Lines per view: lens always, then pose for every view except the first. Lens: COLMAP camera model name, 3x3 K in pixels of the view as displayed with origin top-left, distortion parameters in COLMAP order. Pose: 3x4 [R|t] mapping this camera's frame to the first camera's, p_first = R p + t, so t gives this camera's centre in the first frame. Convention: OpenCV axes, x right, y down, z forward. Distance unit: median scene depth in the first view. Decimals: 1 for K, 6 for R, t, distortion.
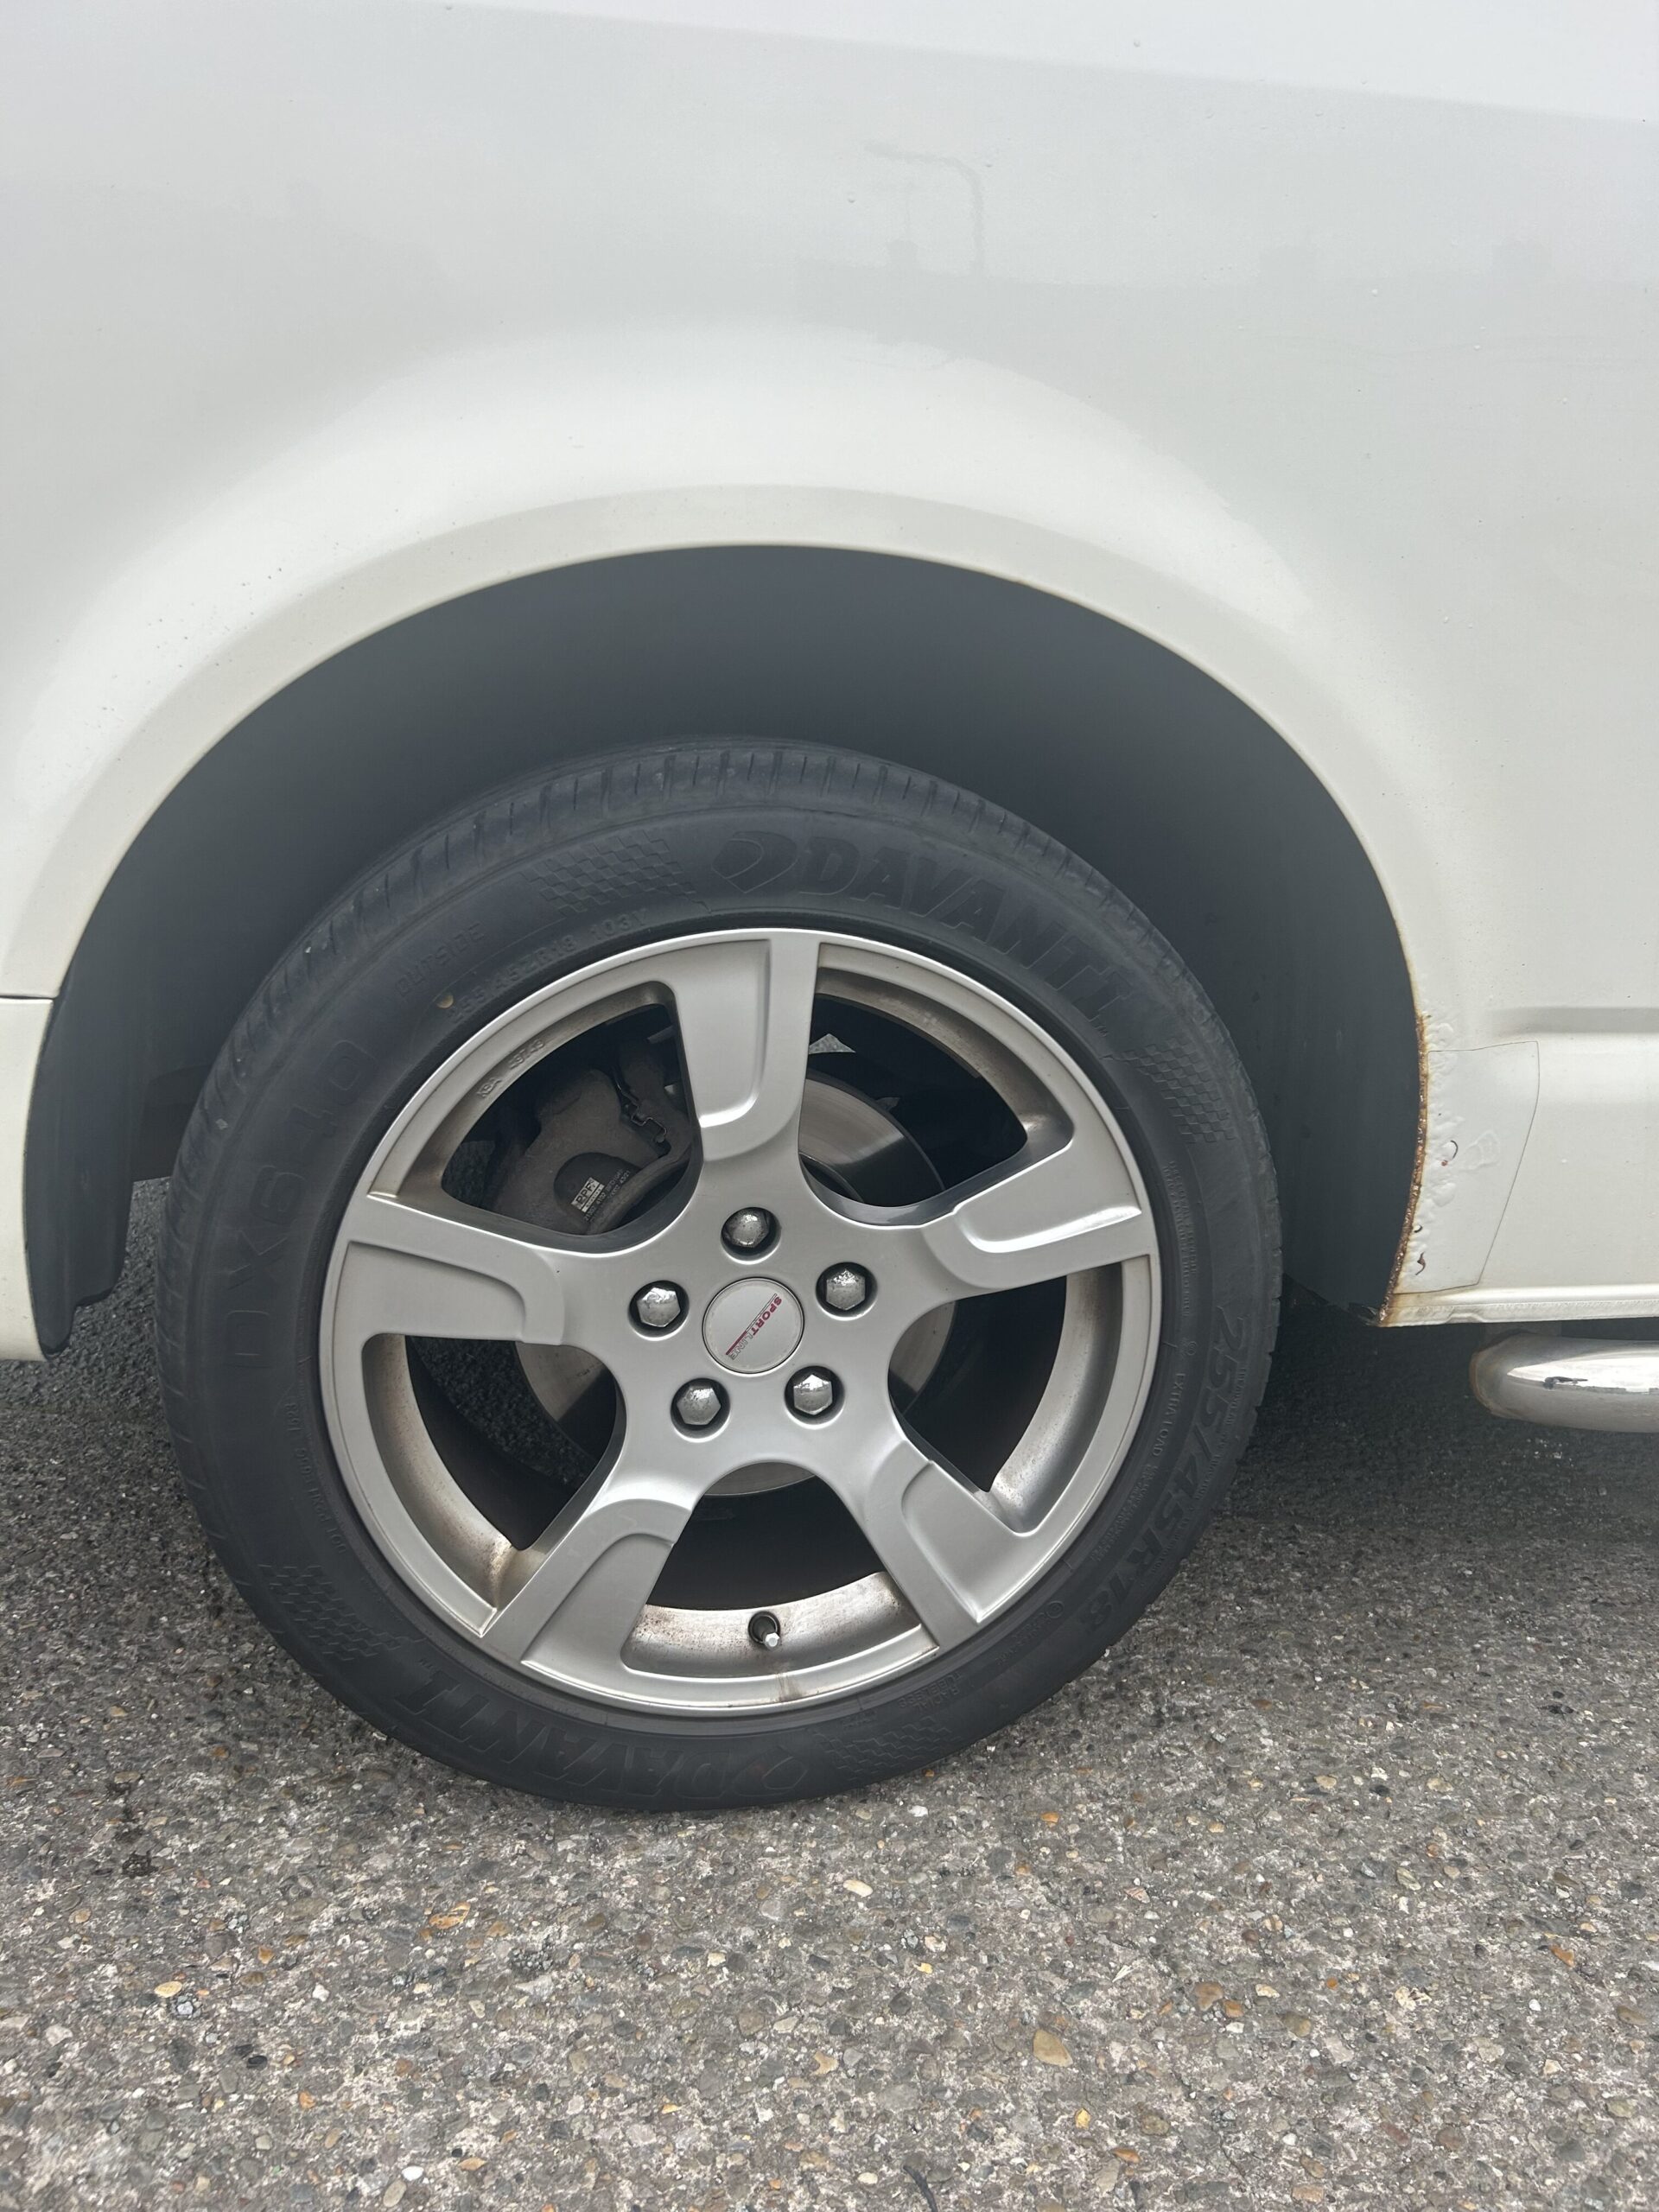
lens RADIAL K [[1658.0, 0, 826.1], [0, 1658.0, 1093.9], [0, 0, 1]] dist [0.051776, -0.047086]
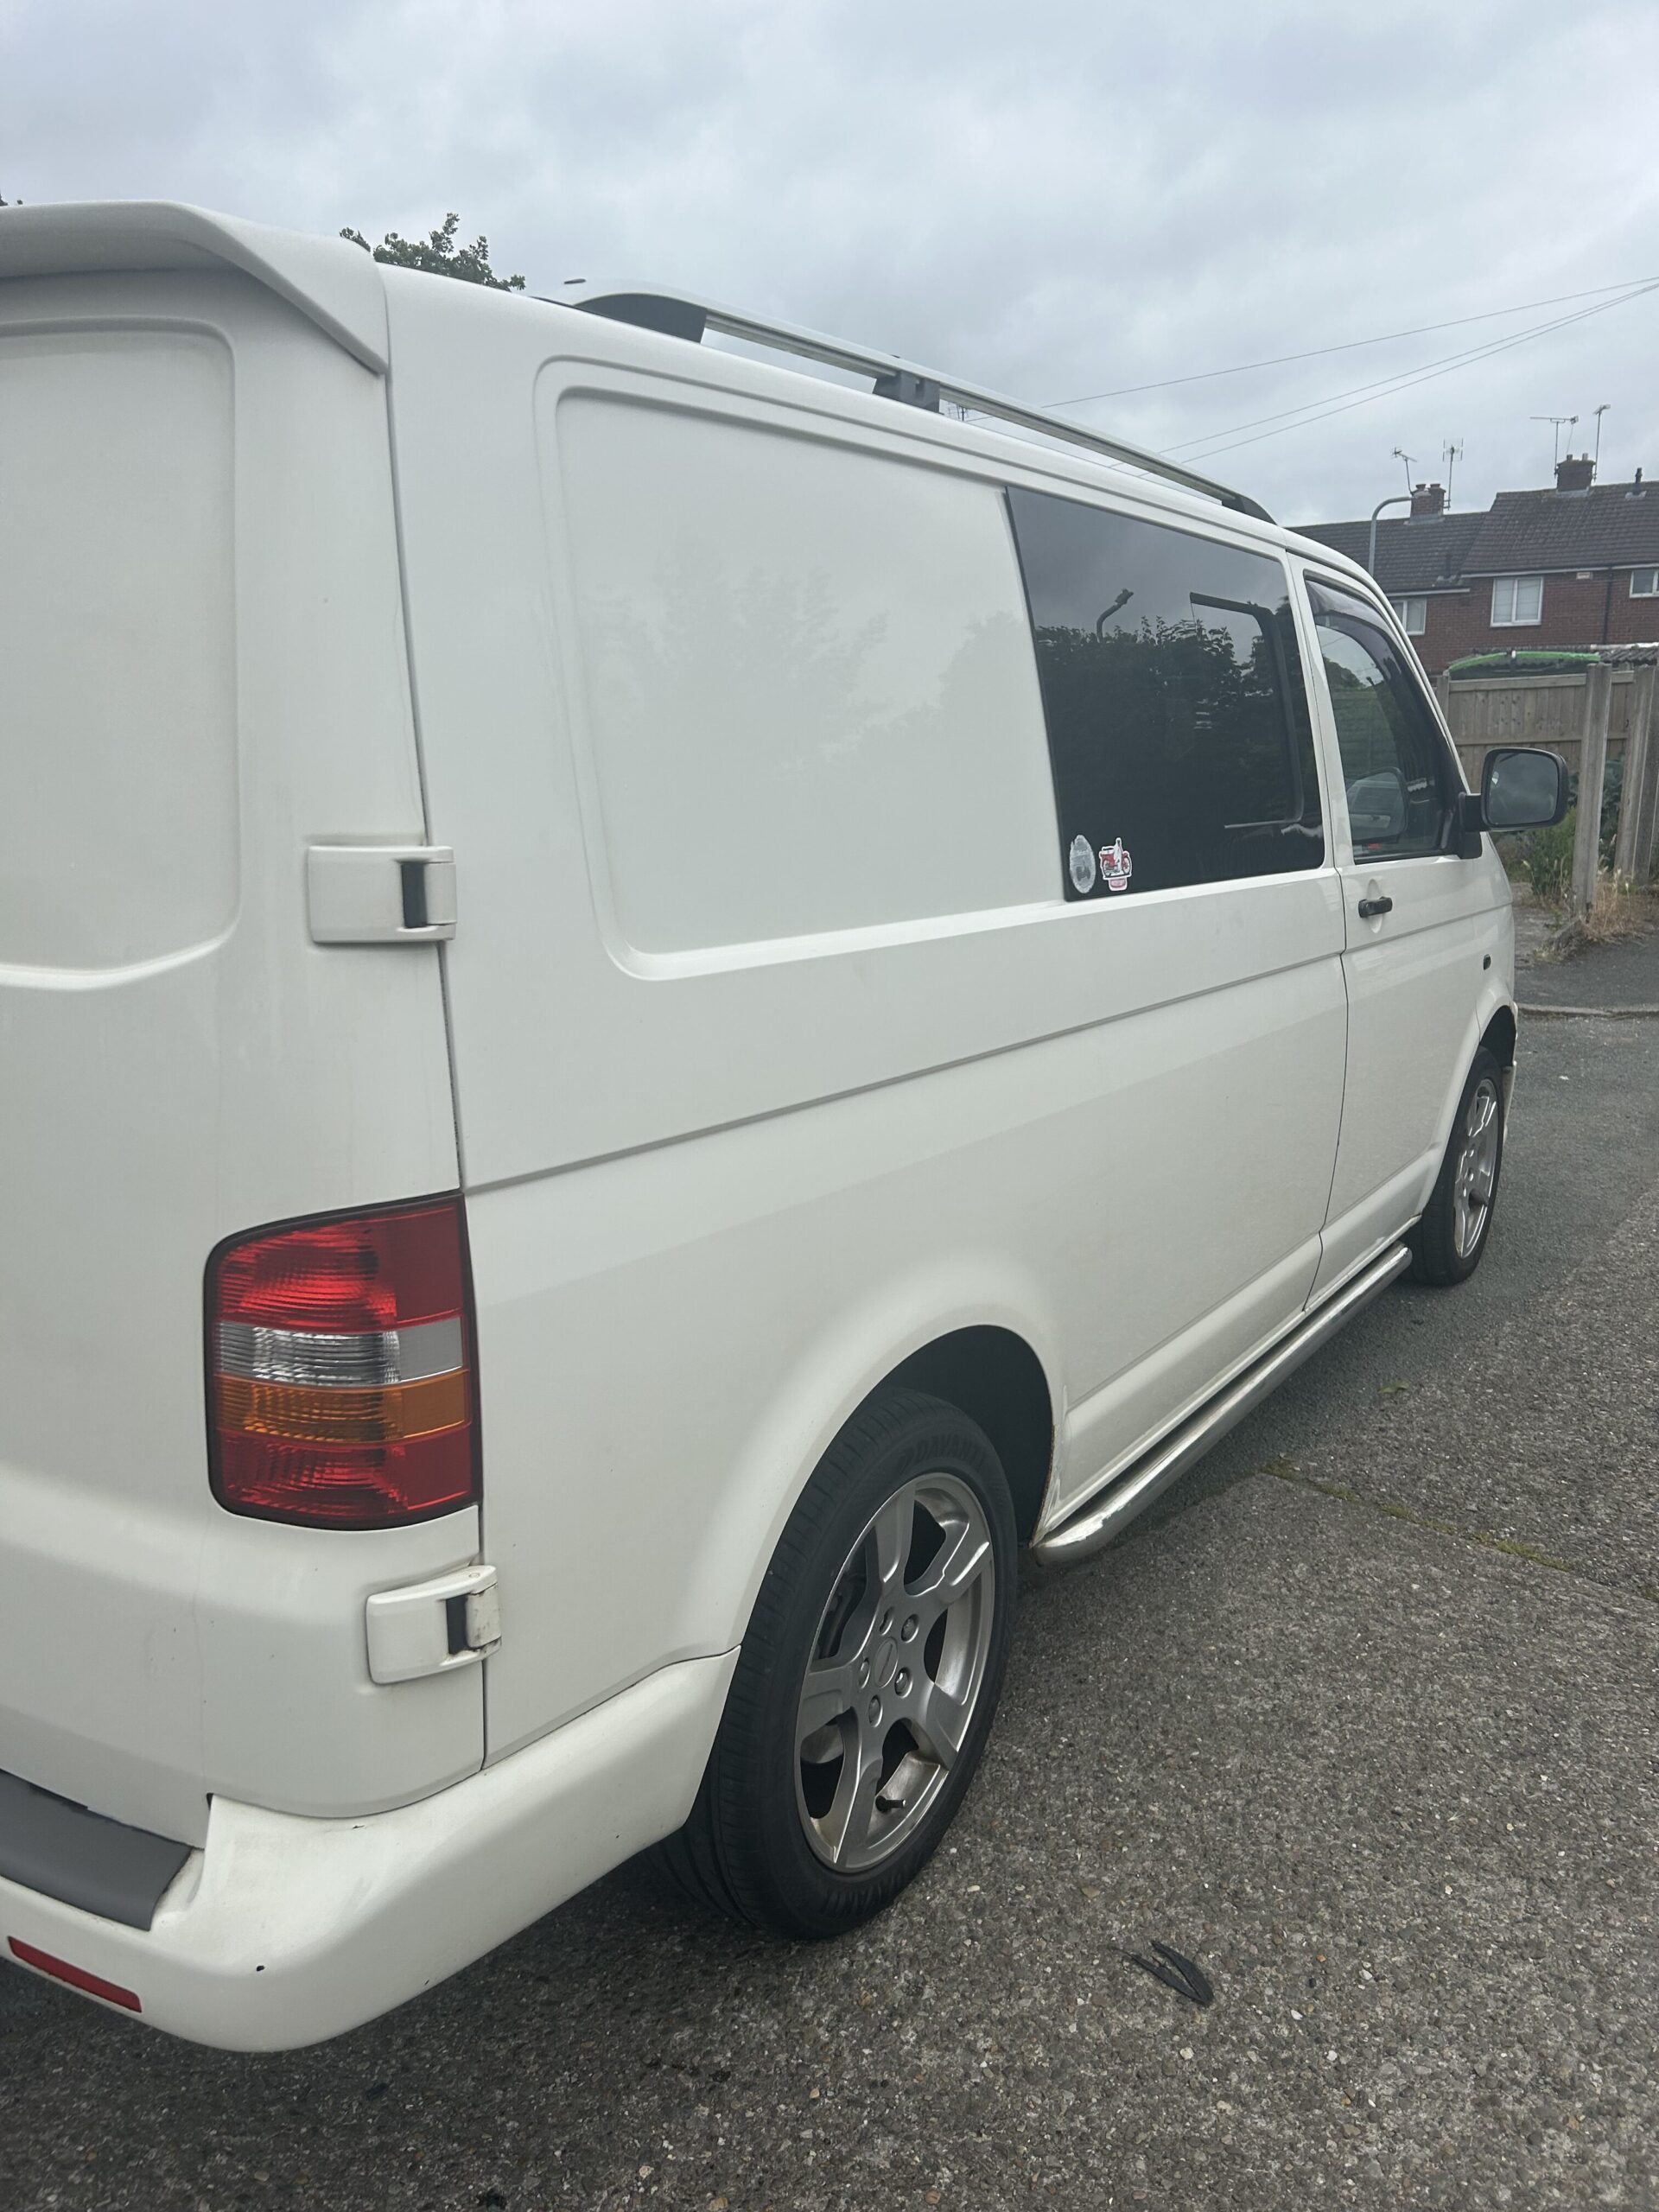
lens RADIAL K [[1658.0, 0, 835.7], [0, 1658.0, 1113.4], [0, 0, 1]] dist [0.051776, -0.047086]
pose [[0.684429, -0.177206, 0.707216, -1.584077], [0.201901, 0.978144, 0.049697, -0.716198], [-0.700566, 0.108774, 0.705248, -0.573935]]
